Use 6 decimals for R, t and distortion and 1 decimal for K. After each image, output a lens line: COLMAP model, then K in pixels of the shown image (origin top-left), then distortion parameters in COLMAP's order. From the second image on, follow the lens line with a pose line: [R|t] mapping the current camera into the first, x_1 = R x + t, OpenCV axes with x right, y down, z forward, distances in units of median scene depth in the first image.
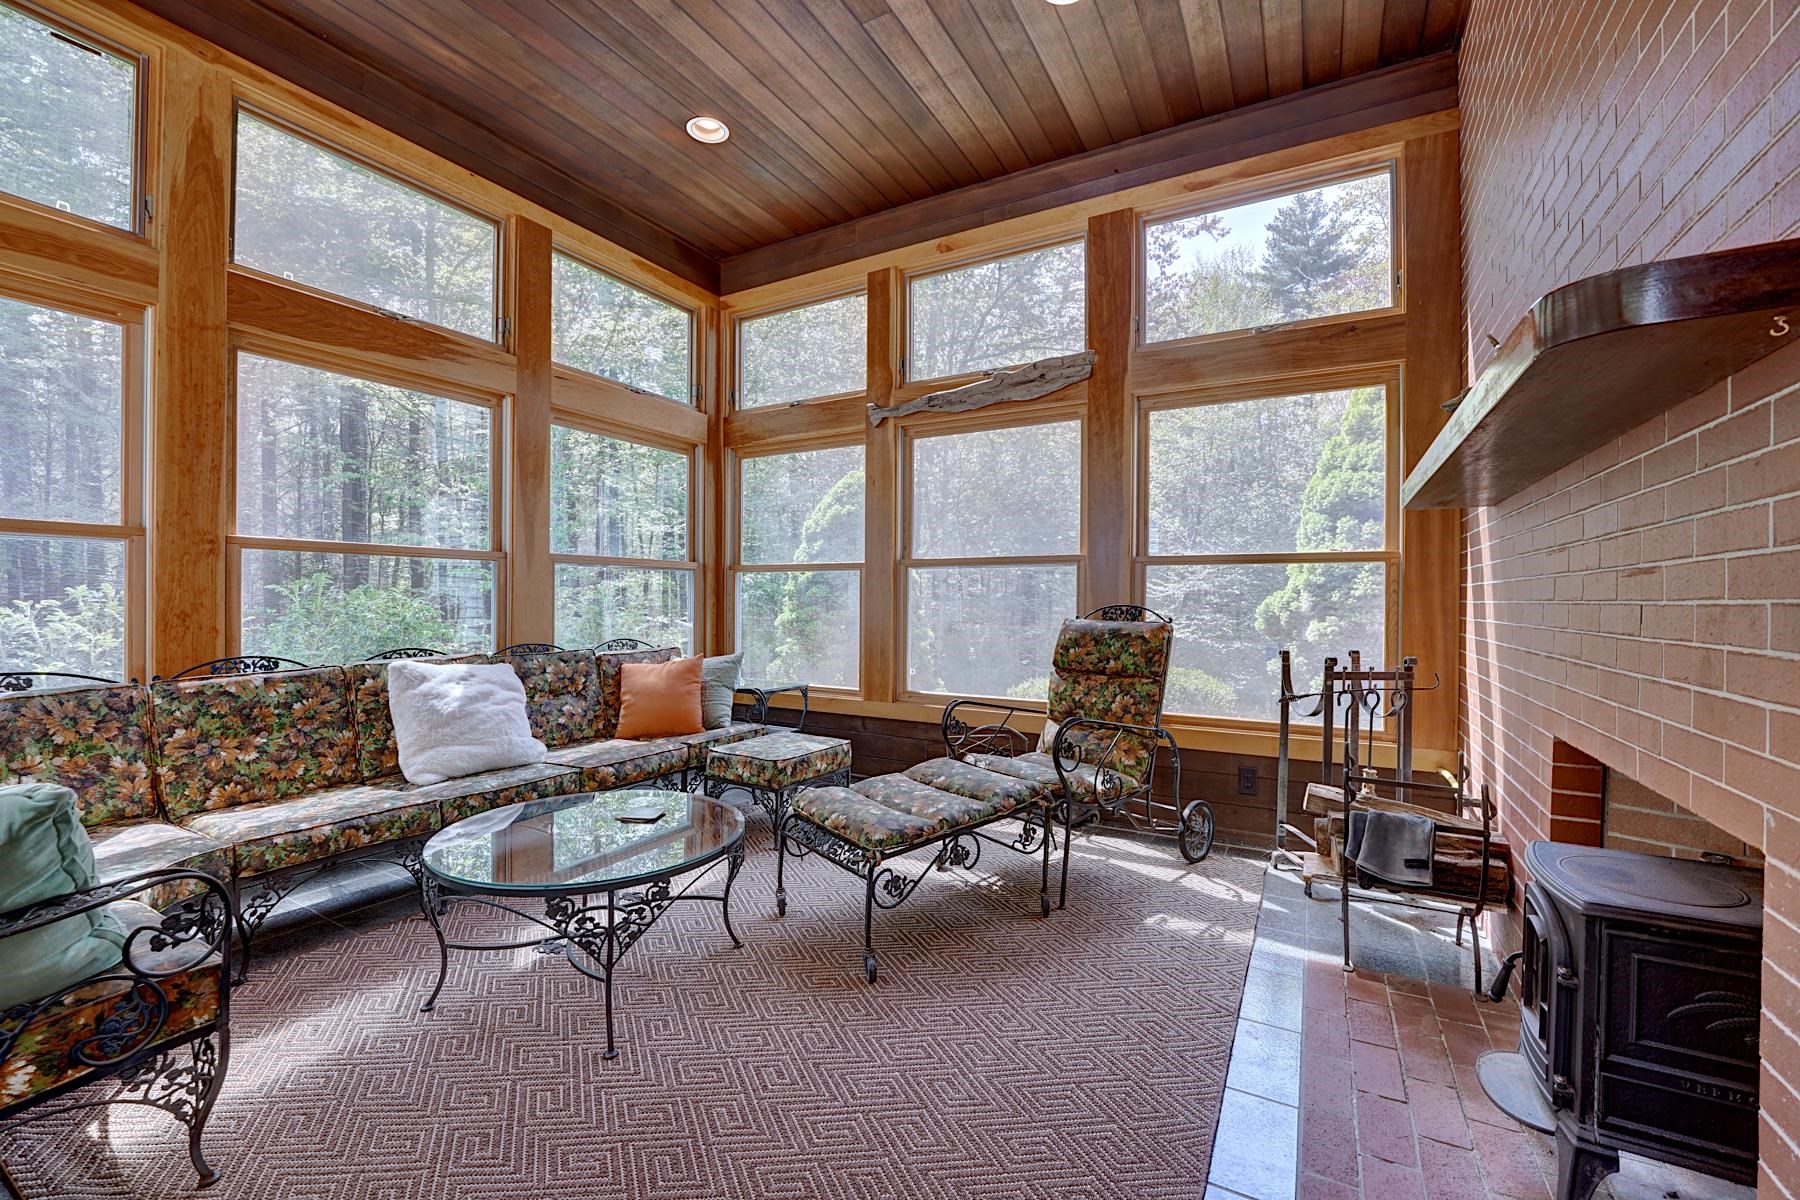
lens RADIAL K [[728.6, 0, 895.8], [0, 728.6, 606.0], [0, 0, 1]] dist [-0.023544, 0.000223]
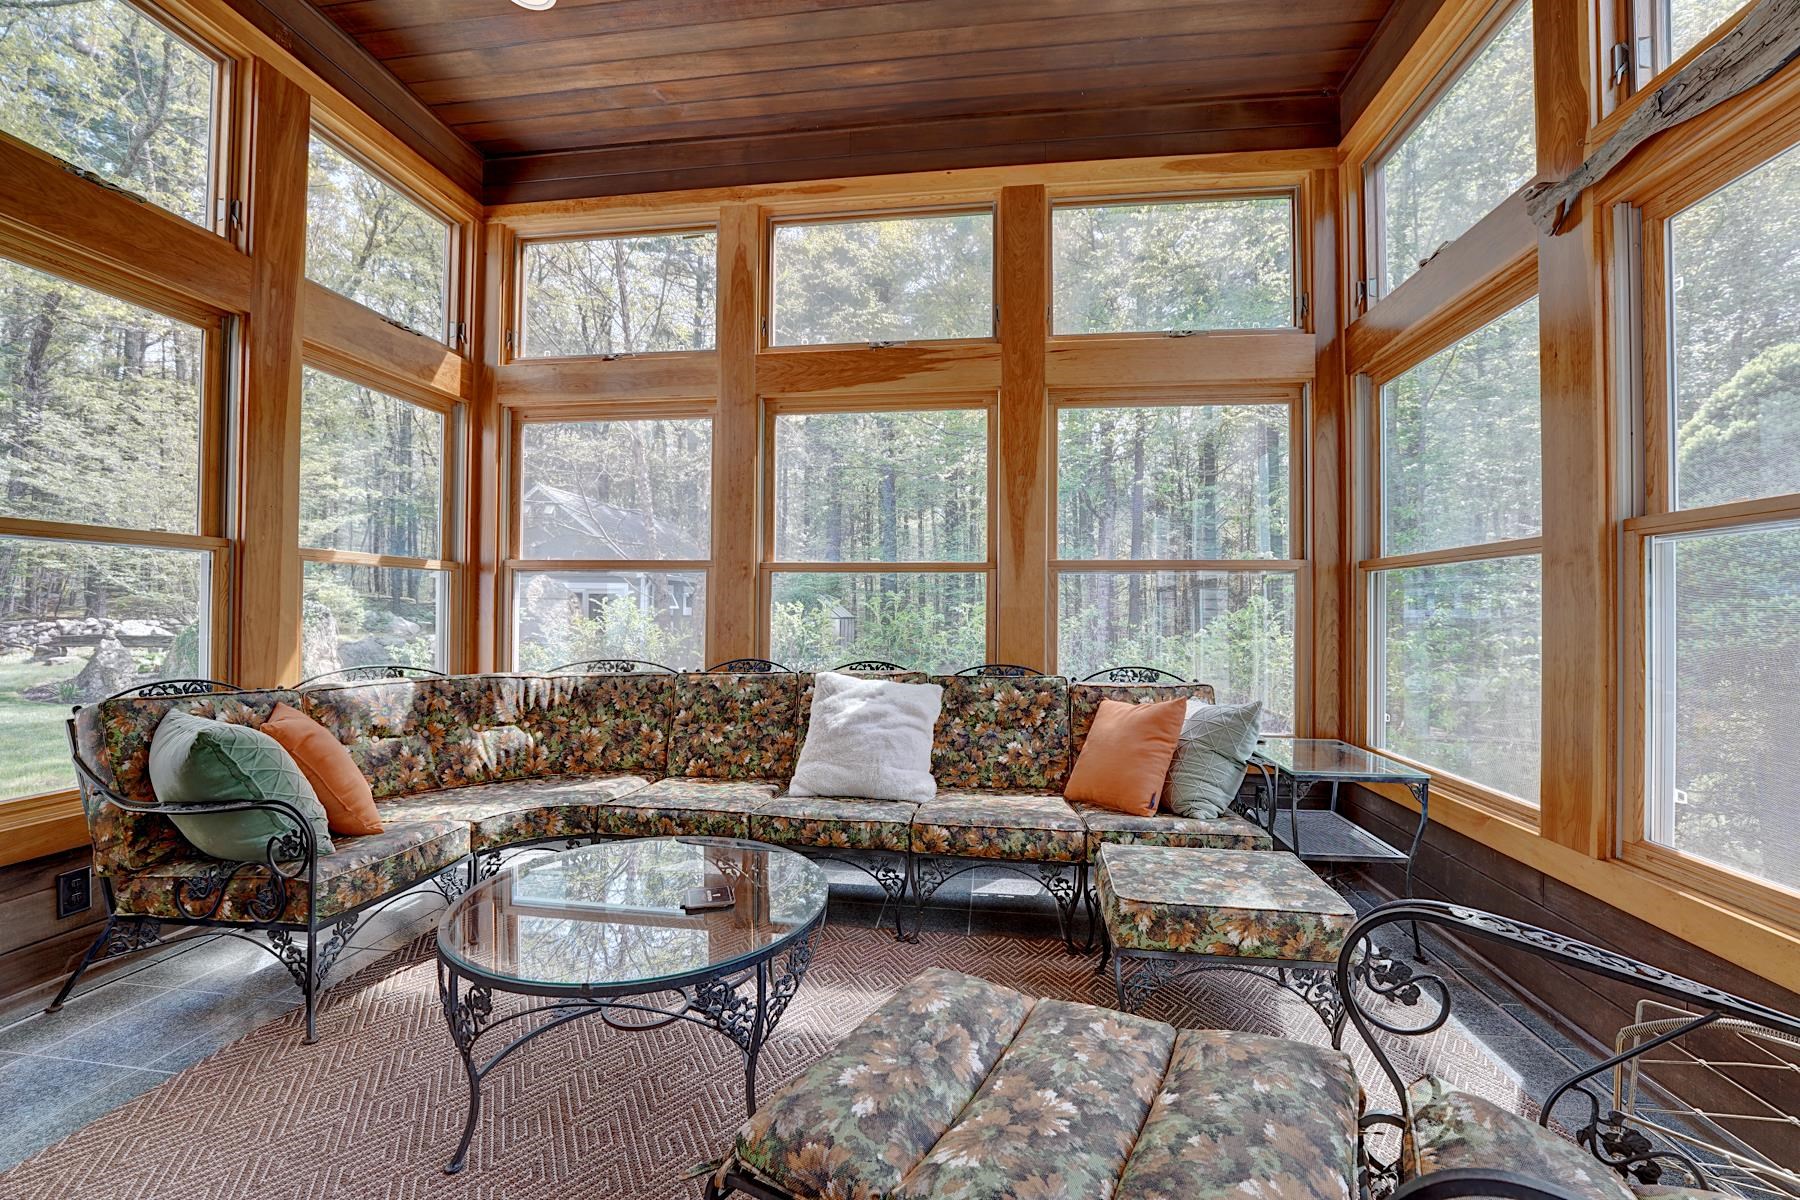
lens RADIAL K [[728.6, 0, 895.8], [0, 728.6, 606.0], [0, 0, 1]] dist [-0.023544, 0.000223]
pose [[0.382980, -0.012118, -0.923677, 0.292507], [-0.013174, 0.999741, -0.018578, -0.001120], [0.923663, 0.019283, 0.382721, 0.618508]]
